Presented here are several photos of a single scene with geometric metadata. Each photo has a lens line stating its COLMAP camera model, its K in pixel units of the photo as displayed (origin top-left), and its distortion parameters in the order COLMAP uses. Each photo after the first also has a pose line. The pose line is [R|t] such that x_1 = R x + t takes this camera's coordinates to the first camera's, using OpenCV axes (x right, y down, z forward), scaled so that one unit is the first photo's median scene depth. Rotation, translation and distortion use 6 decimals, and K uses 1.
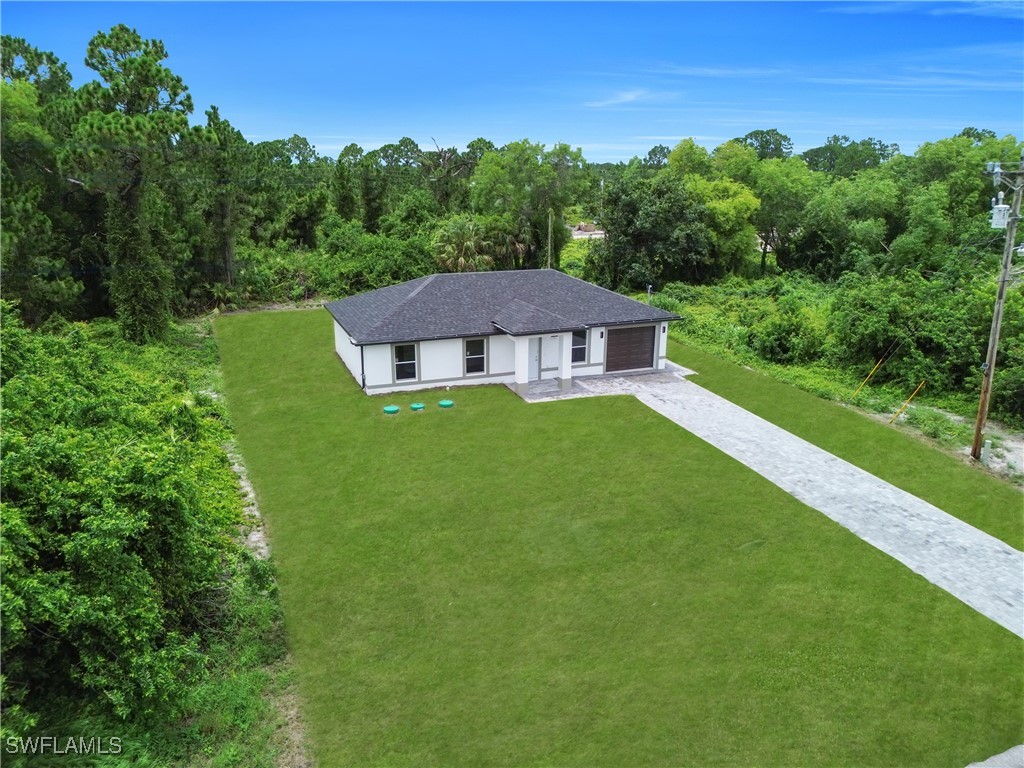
lens RADIAL K [[717.2, 0, 512.0], [0, 717.2, 384.0], [0, 0, 1]] dist [0.070993, -0.083822]
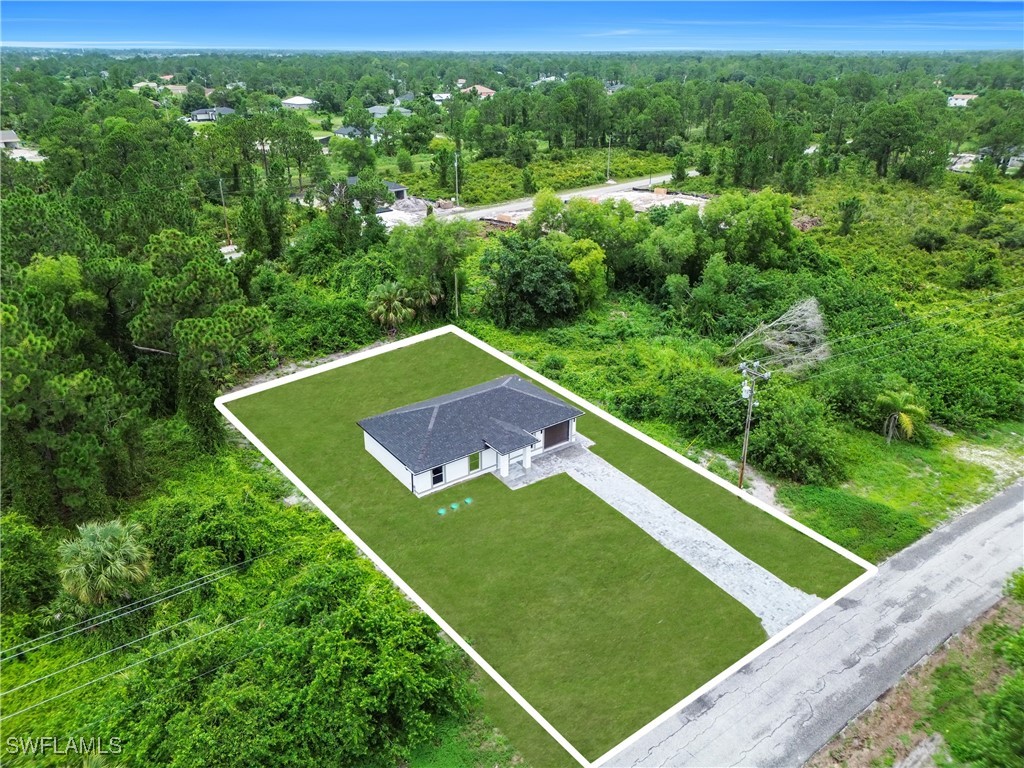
lens RADIAL K [[712.5, 0, 512.0], [0, 712.5, 384.0], [0, 0, 1]] dist [0.074150, -0.082200]
pose [[0.968974, -0.107464, 0.222577, -0.305087], [0.072761, 0.984651, 0.158645, -0.457087], [-0.236210, -0.137528, 0.961920, -0.576669]]
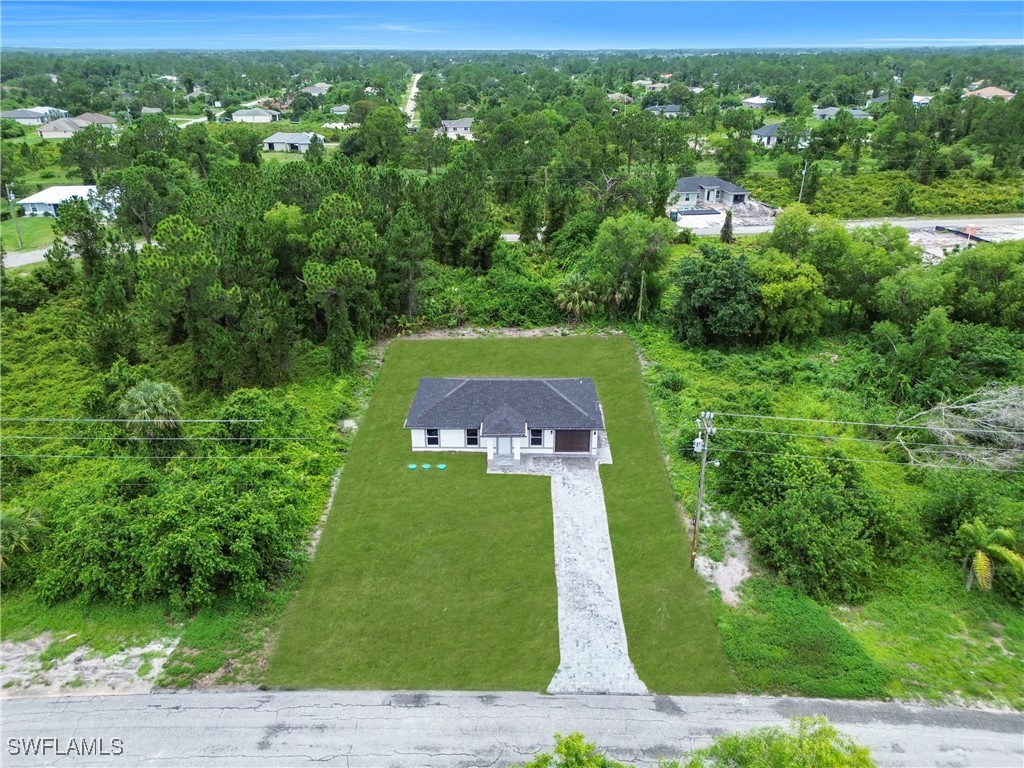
lens RADIAL K [[712.5, 0, 512.0], [0, 712.5, 384.0], [0, 0, 1]] dist [0.074150, -0.082200]
pose [[0.921763, 0.155656, -0.355141, 0.626136], [-0.100867, 0.980614, 0.167997, -0.459357], [0.374406, -0.119031, 0.919593, -0.560214]]
